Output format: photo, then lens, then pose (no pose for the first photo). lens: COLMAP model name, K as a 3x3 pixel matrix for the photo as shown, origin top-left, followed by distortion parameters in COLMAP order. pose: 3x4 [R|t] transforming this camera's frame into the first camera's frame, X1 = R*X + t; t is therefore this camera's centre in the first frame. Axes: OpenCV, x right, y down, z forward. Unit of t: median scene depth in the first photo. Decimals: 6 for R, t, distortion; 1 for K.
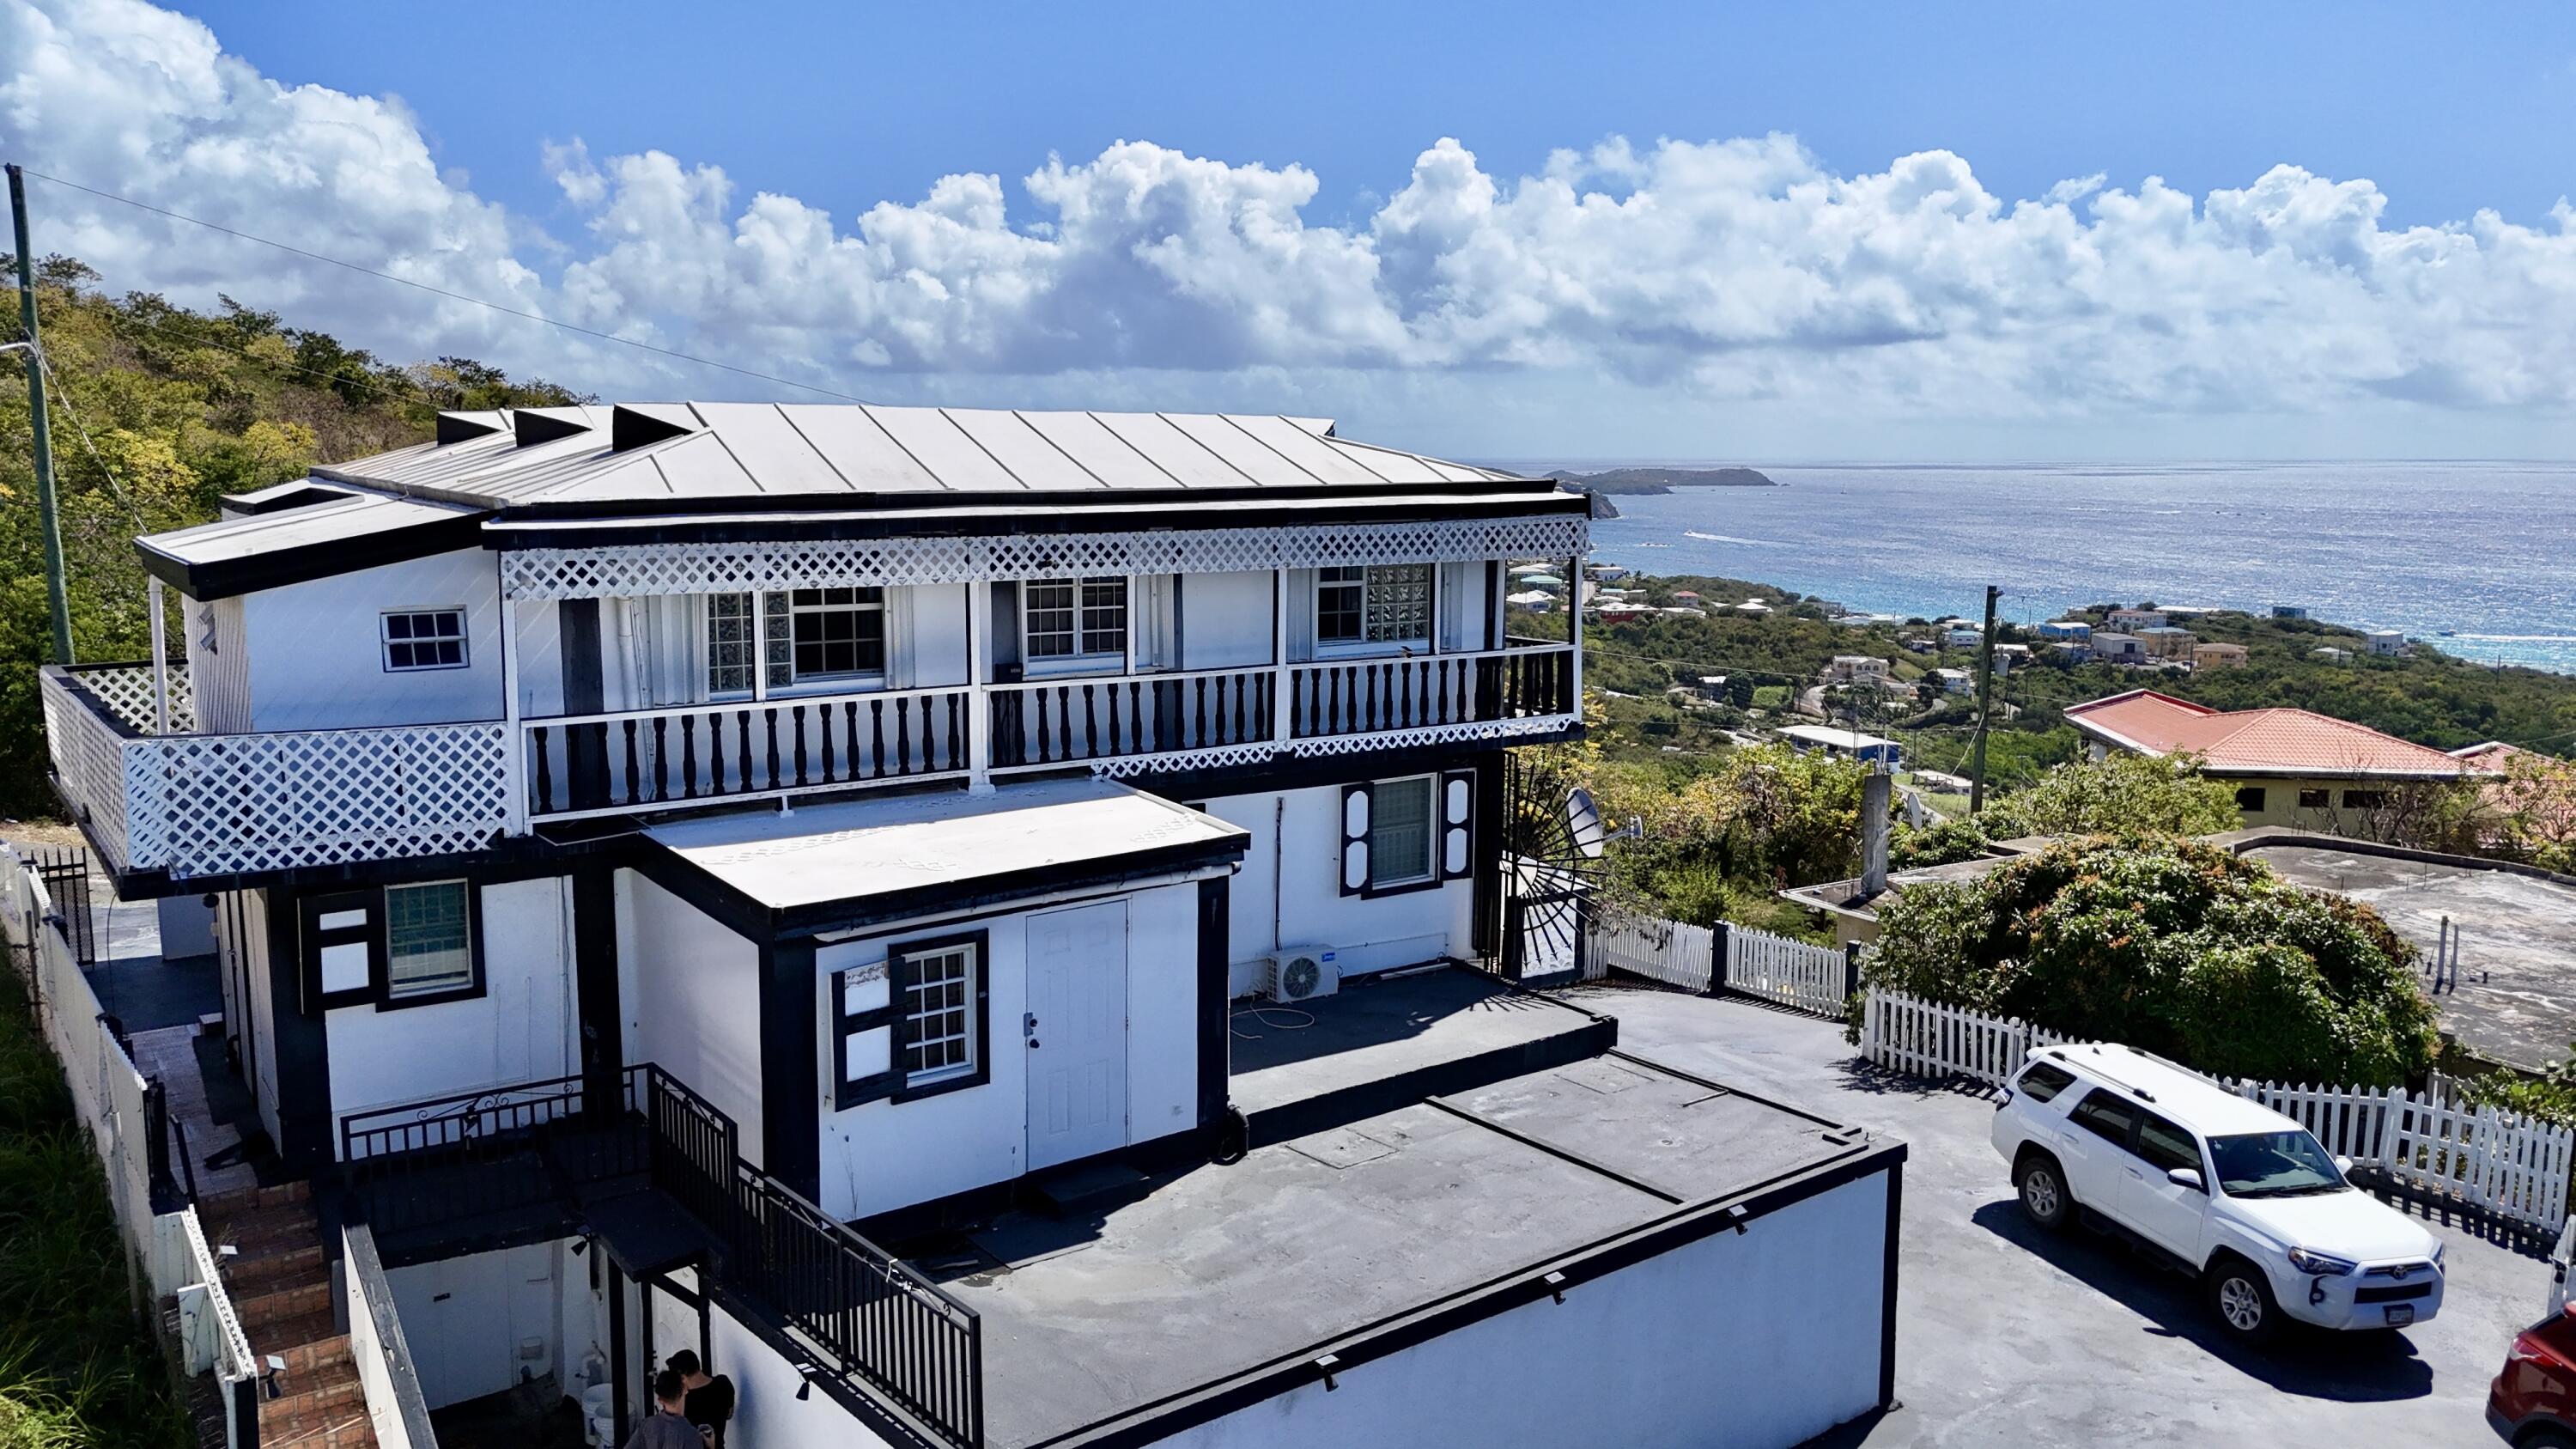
lens RADIAL K [[1797.7, 0, 1288.0], [0, 1797.7, 724.5], [0, 0, 1]] dist [0.103394, -0.124414]
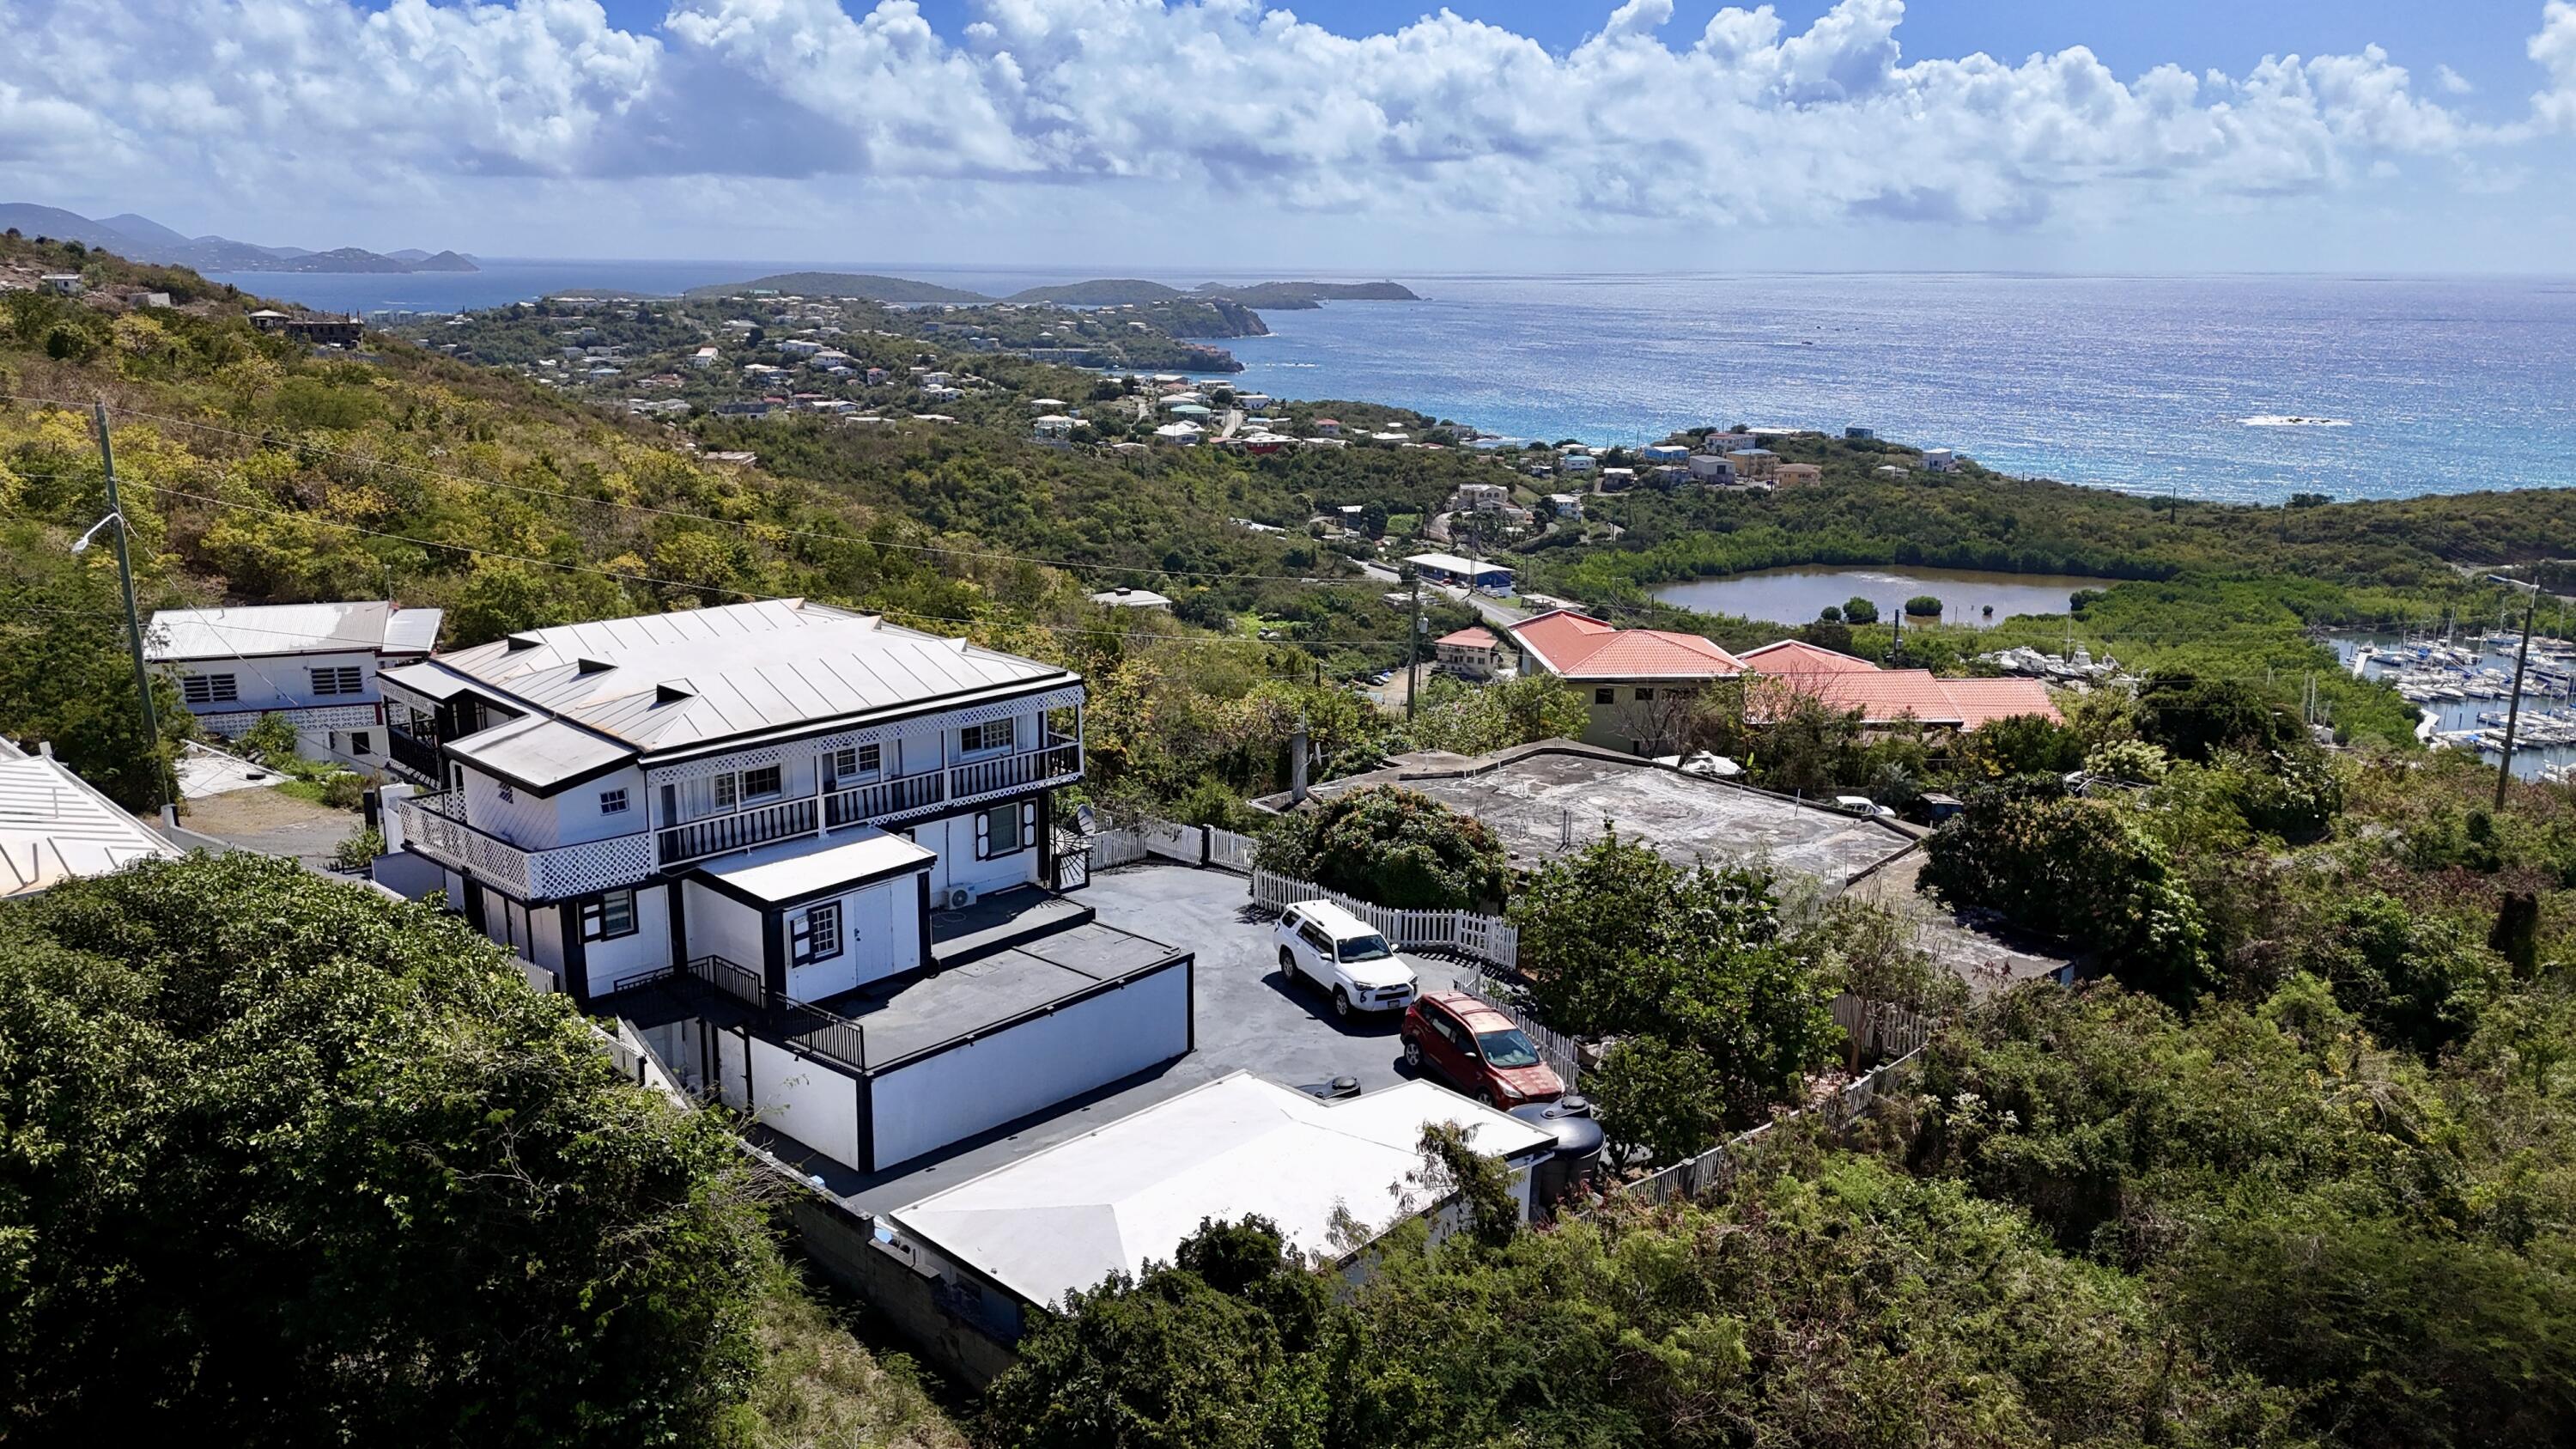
lens RADIAL K [[1797.7, 0, 1288.0], [0, 1797.7, 724.5], [0, 0, 1]] dist [0.103394, -0.124414]
pose [[0.982296, -0.036533, 0.183741, 0.003482], [0.017583, 0.994451, 0.103726, -0.294160], [-0.186511, -0.098659, 0.977487, -1.236765]]
